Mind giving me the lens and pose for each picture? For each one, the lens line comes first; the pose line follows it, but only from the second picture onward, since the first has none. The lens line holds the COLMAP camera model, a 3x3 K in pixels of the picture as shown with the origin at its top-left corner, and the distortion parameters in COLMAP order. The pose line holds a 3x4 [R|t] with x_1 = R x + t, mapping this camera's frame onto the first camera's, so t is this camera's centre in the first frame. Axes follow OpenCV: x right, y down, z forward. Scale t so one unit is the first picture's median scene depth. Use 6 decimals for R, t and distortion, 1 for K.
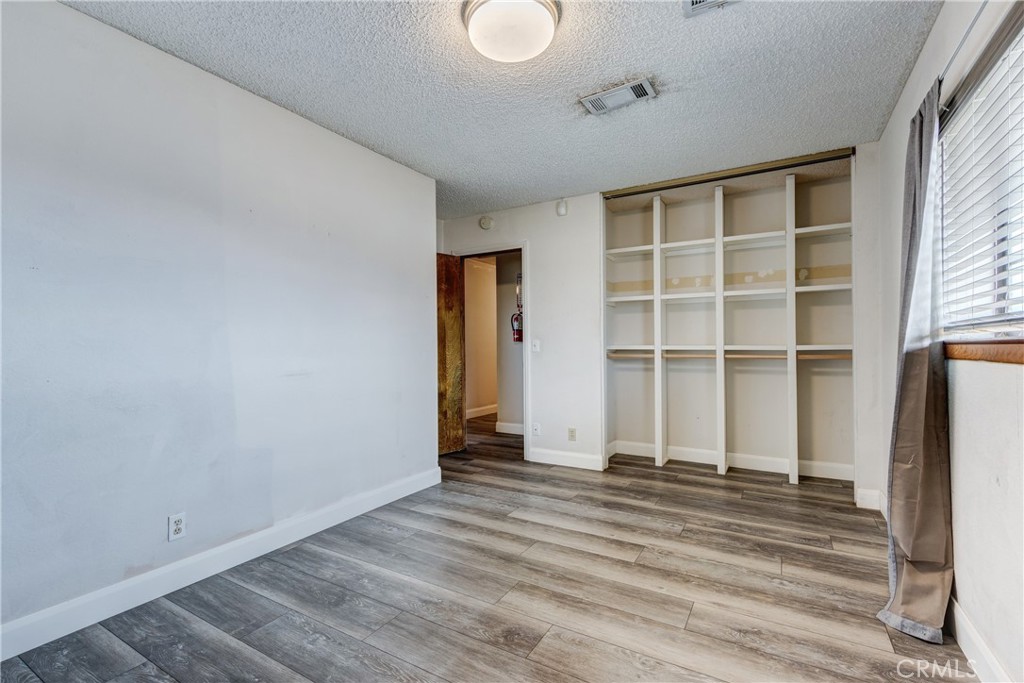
lens RADIAL K [[462.7, 0, 514.2], [0, 462.7, 341.3], [0, 0, 1]] dist [0.003495, -0.002991]
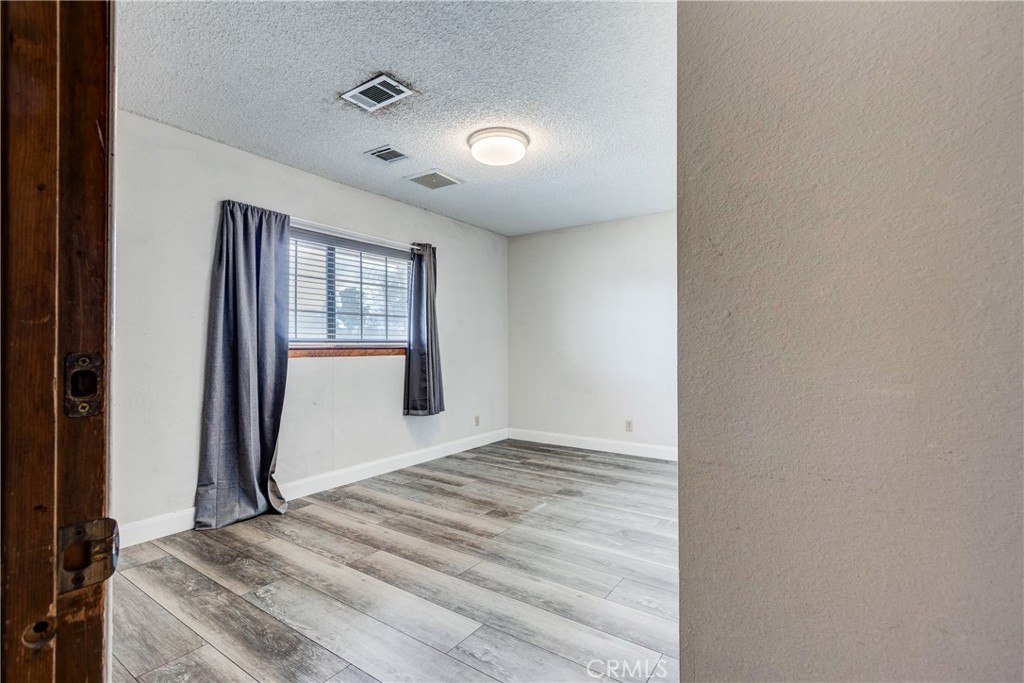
lens RADIAL K [[462.7, 0, 512.3], [0, 462.7, 344.9], [0, 0, 1]] dist [0.003495, -0.002991]
pose [[-0.997138, 0.010643, 0.074847, -0.133876], [0.009134, 0.999749, -0.020464, 0.025003], [-0.075046, -0.019721, -0.996985, 2.067051]]
